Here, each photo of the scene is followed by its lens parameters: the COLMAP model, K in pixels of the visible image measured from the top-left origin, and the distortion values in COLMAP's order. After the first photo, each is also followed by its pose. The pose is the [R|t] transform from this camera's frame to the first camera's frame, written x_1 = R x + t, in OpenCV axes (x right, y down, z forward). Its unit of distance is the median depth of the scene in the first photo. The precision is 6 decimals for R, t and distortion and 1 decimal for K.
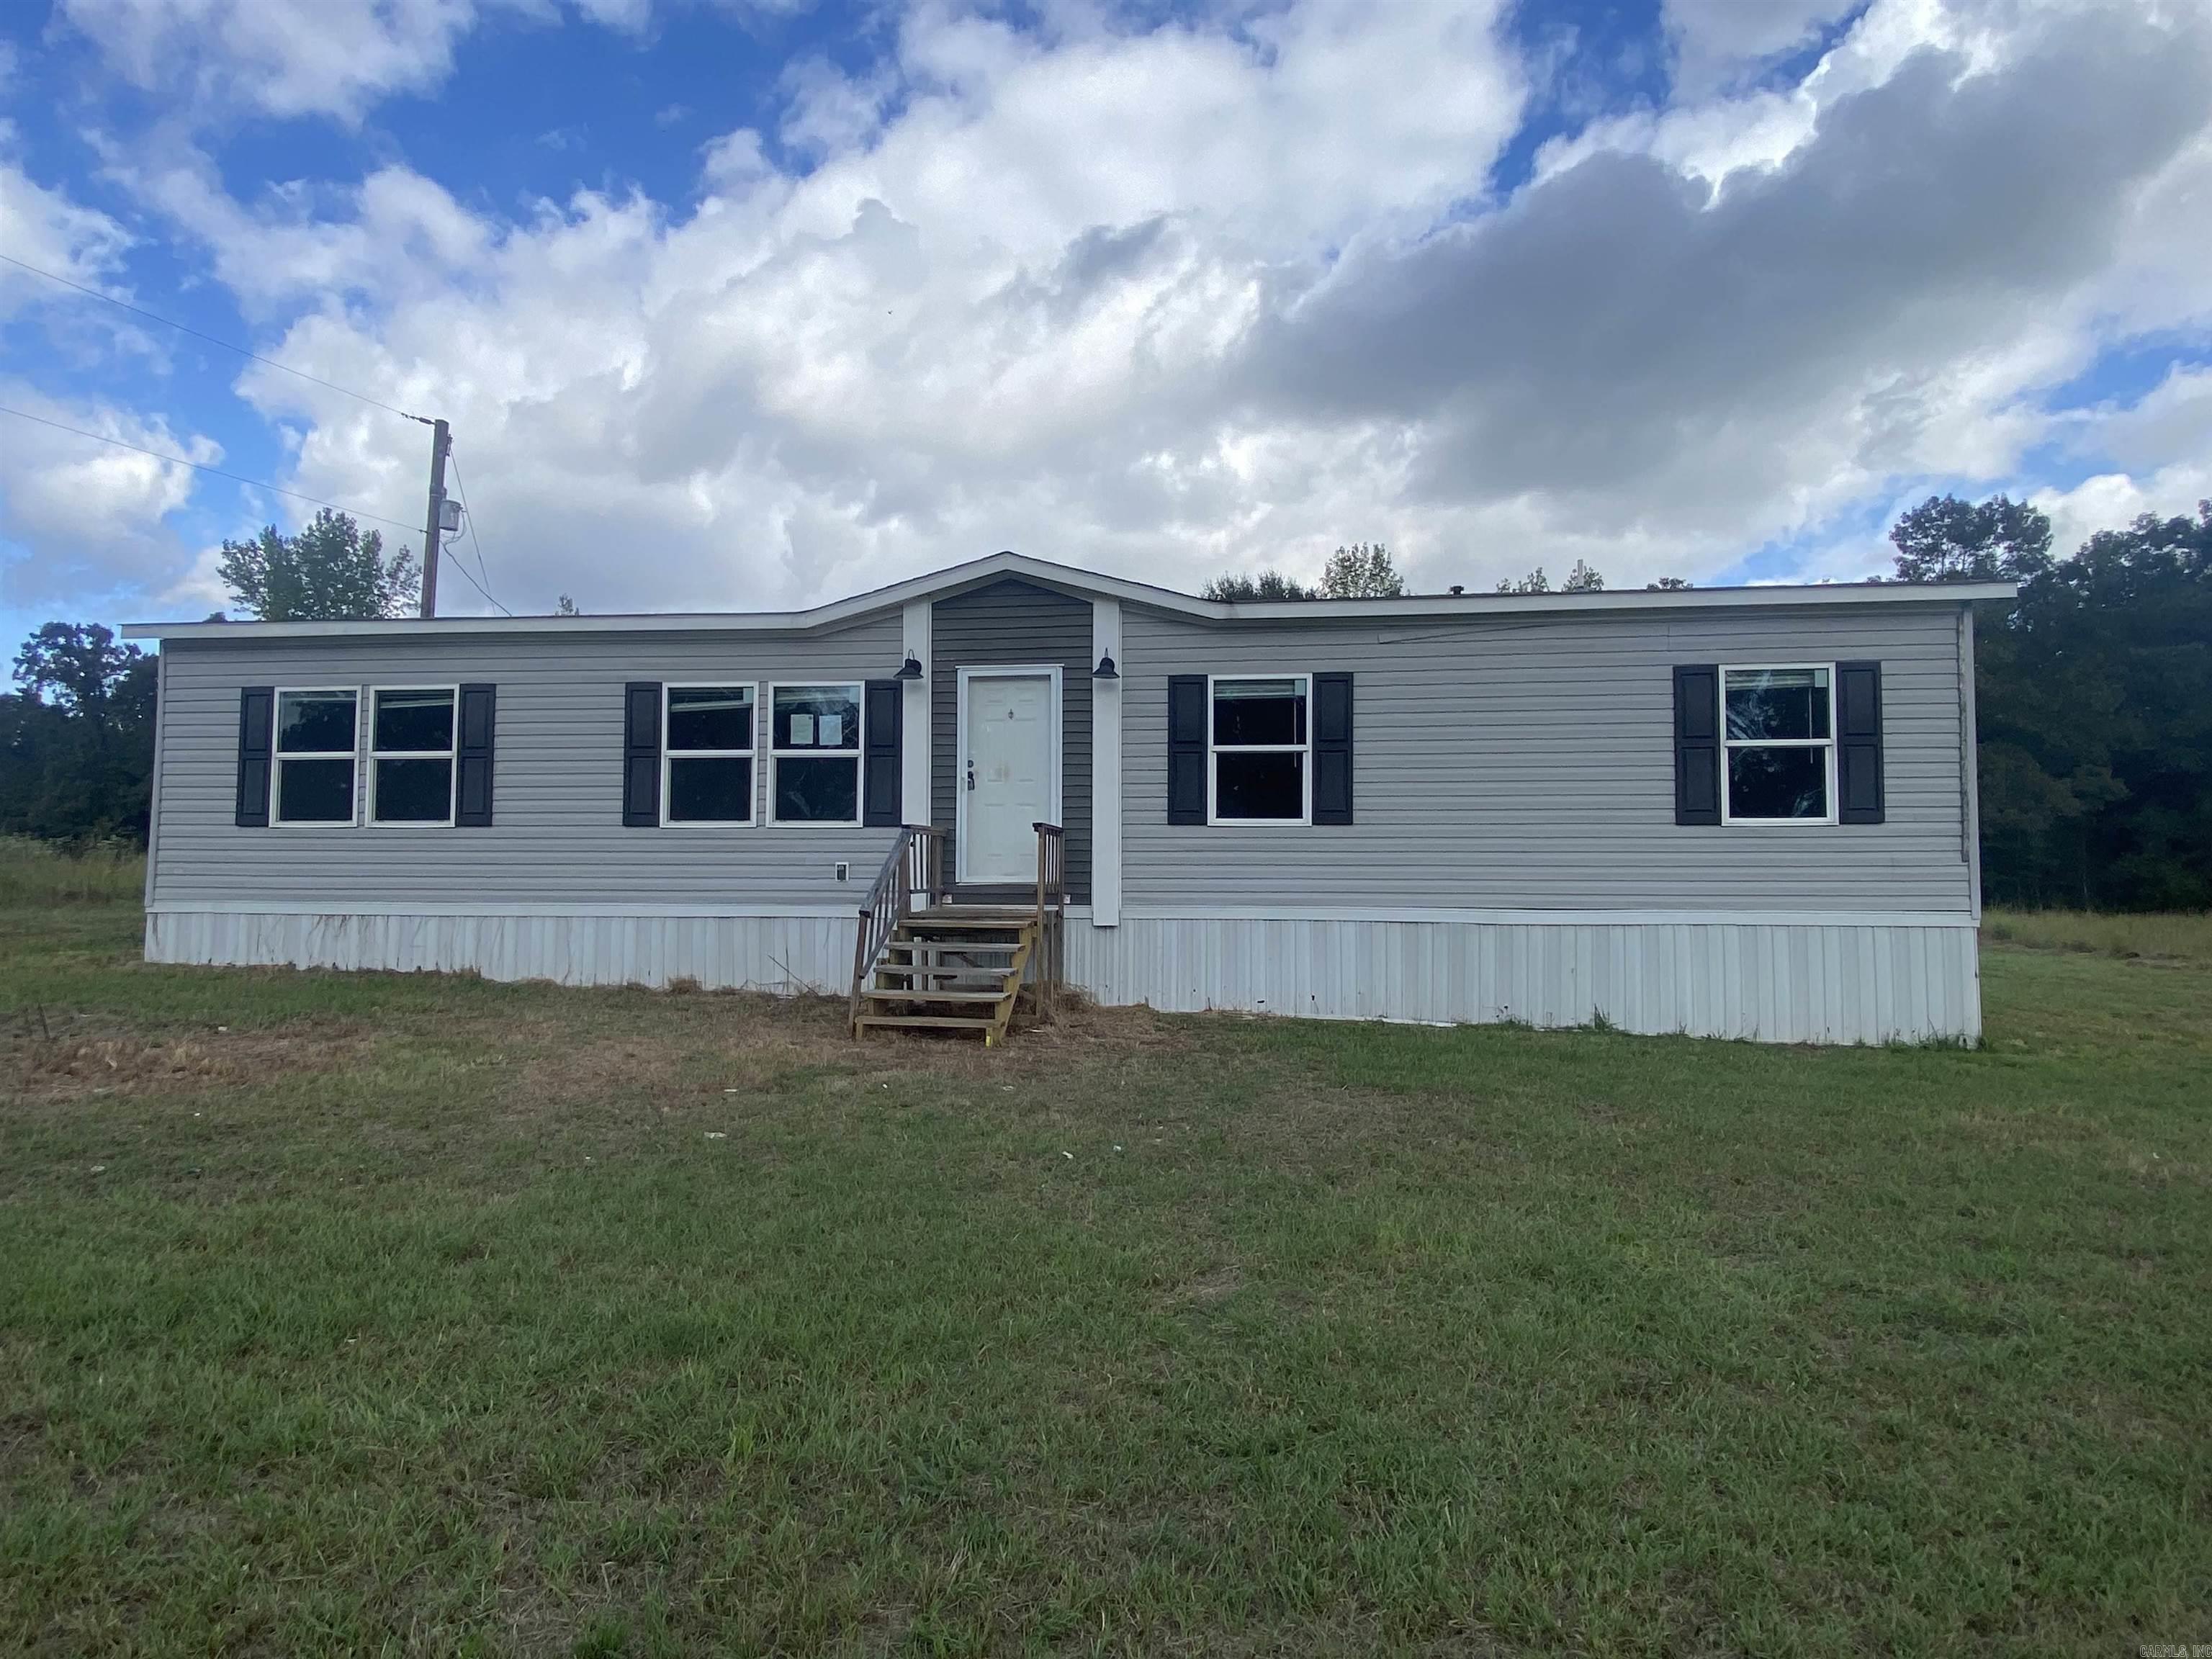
lens RADIAL K [[1725.9, 0, 1114.2], [0, 1725.9, 838.7], [0, 0, 1]] dist [0.081366, -0.005392]
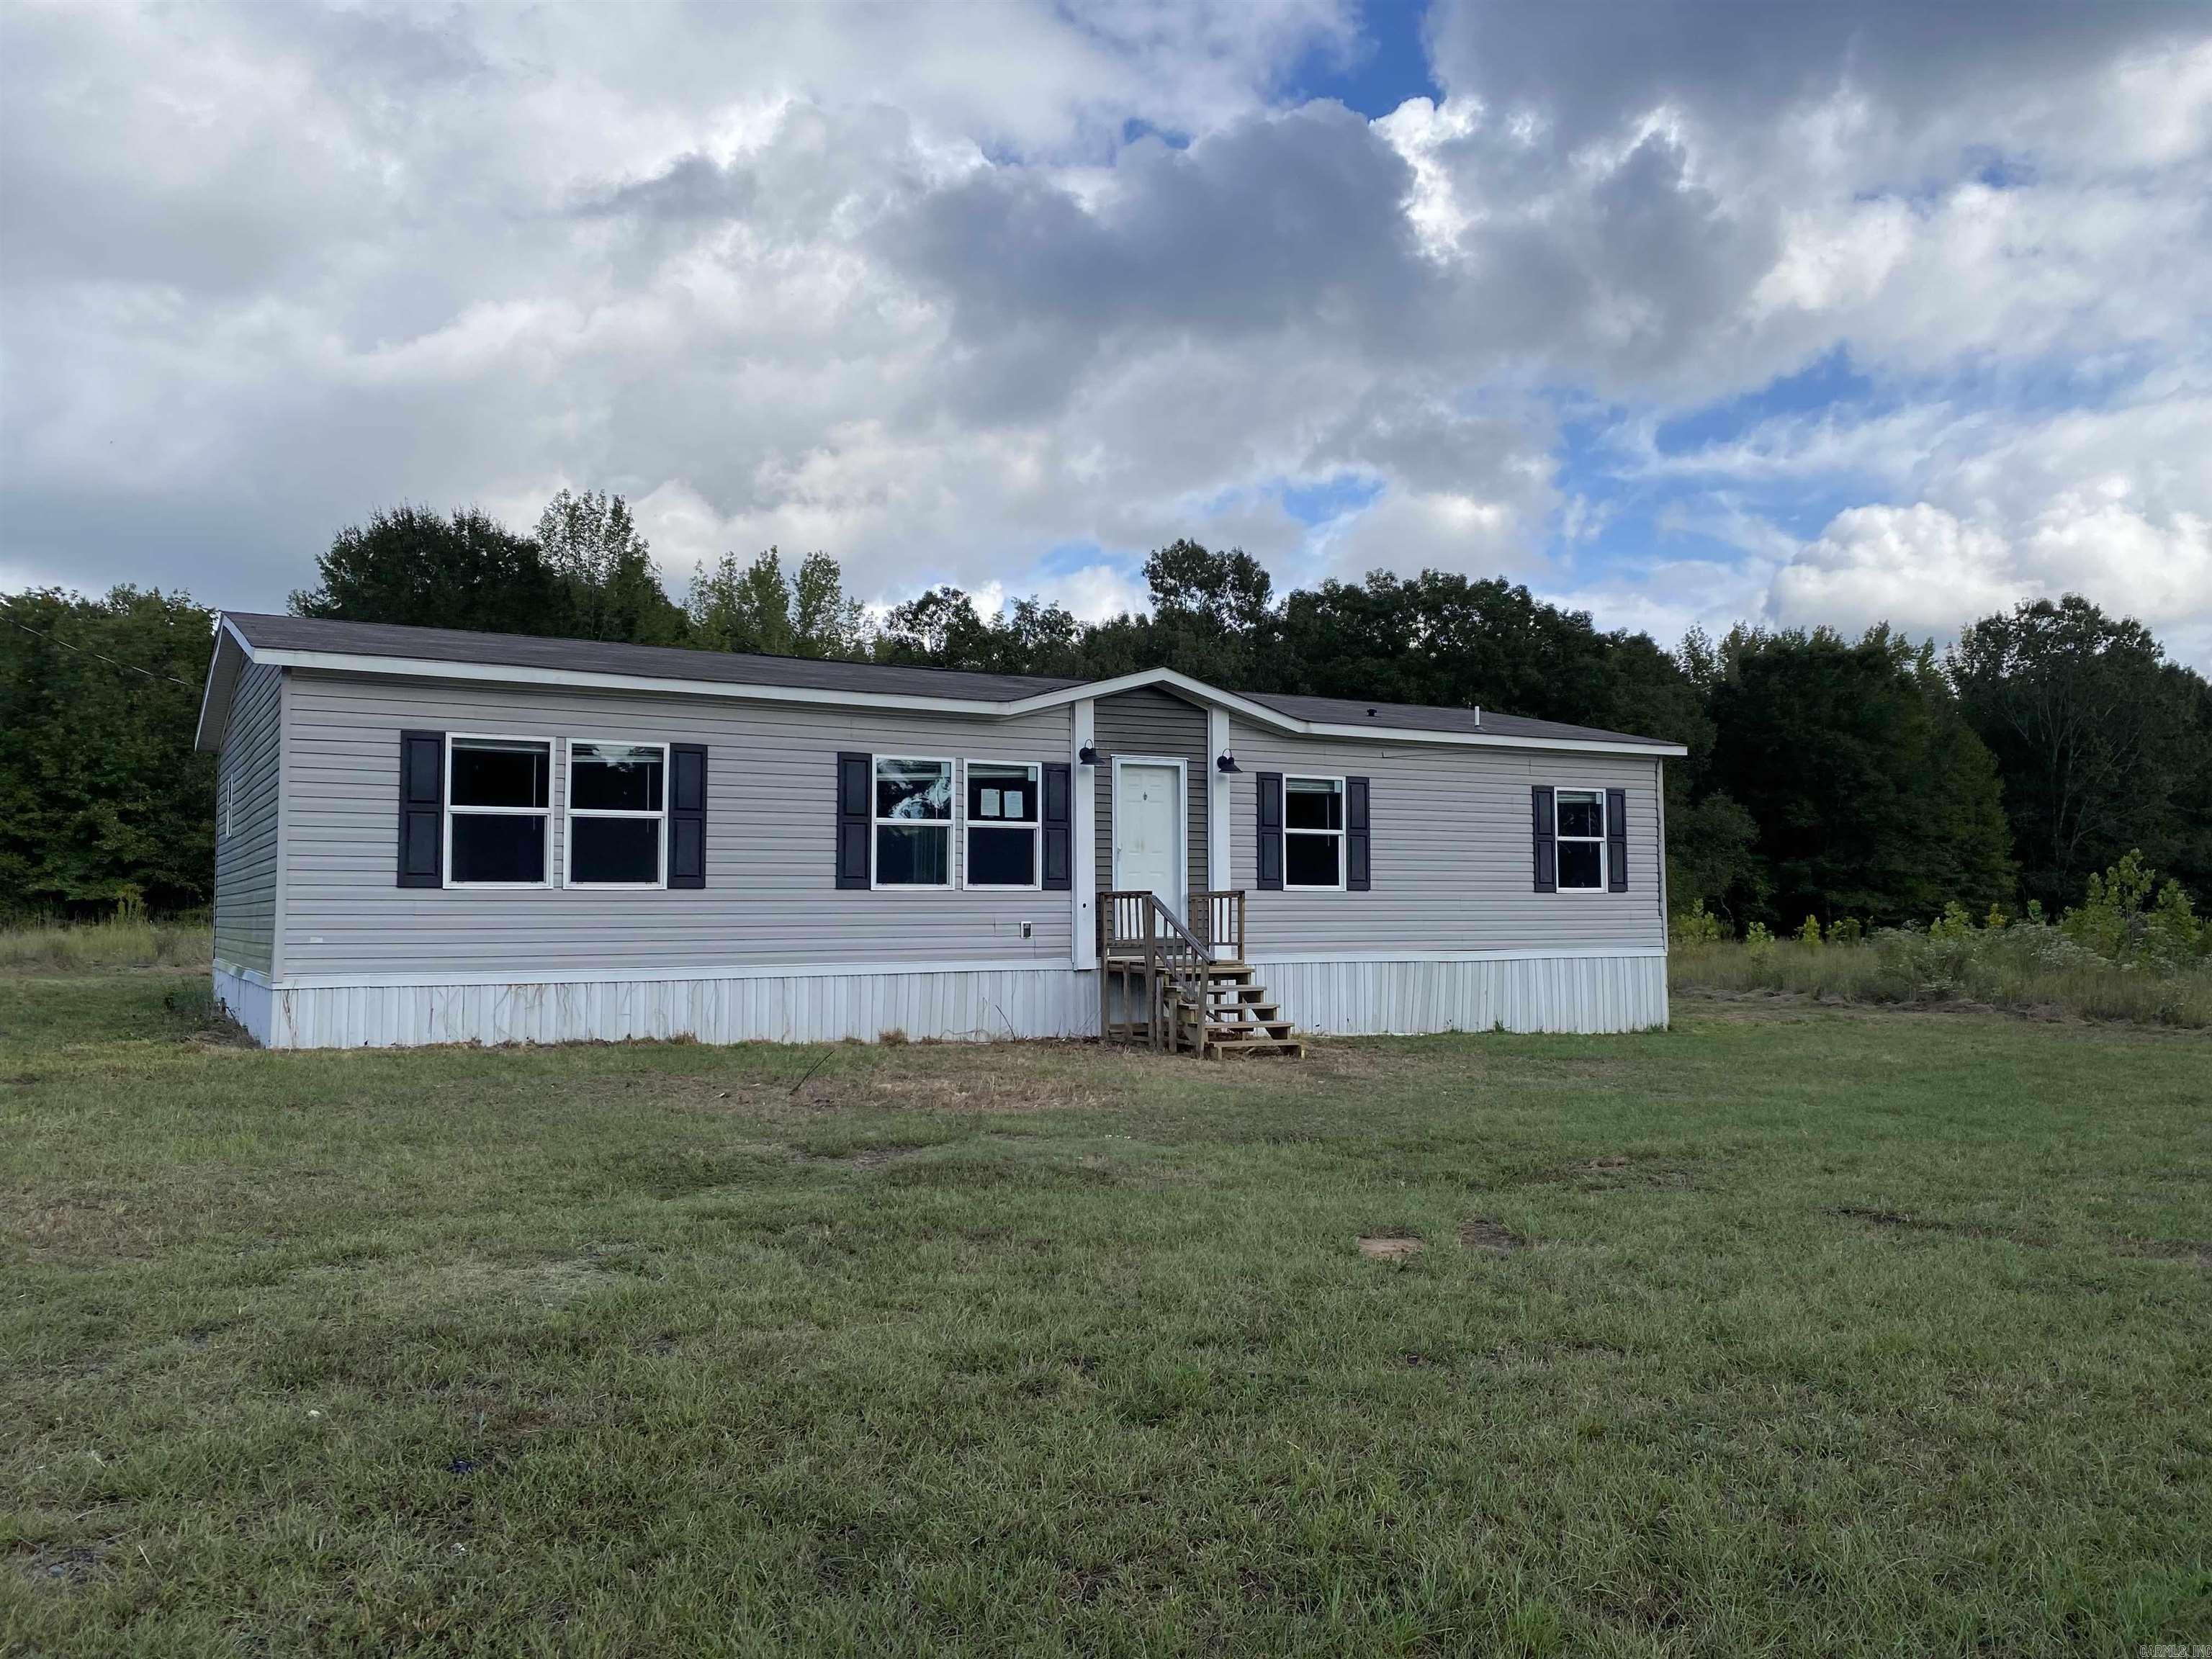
lens RADIAL K [[1678.8, 0, 1107.4], [0, 1678.8, 834.8], [0, 0, 1]] dist [0.054294, -0.060510]
pose [[0.759939, 0.025724, 0.649486, -0.826312], [0.000304, 0.999202, -0.039930, 0.000903], [-0.649995, 0.030541, 0.759325, 0.128279]]
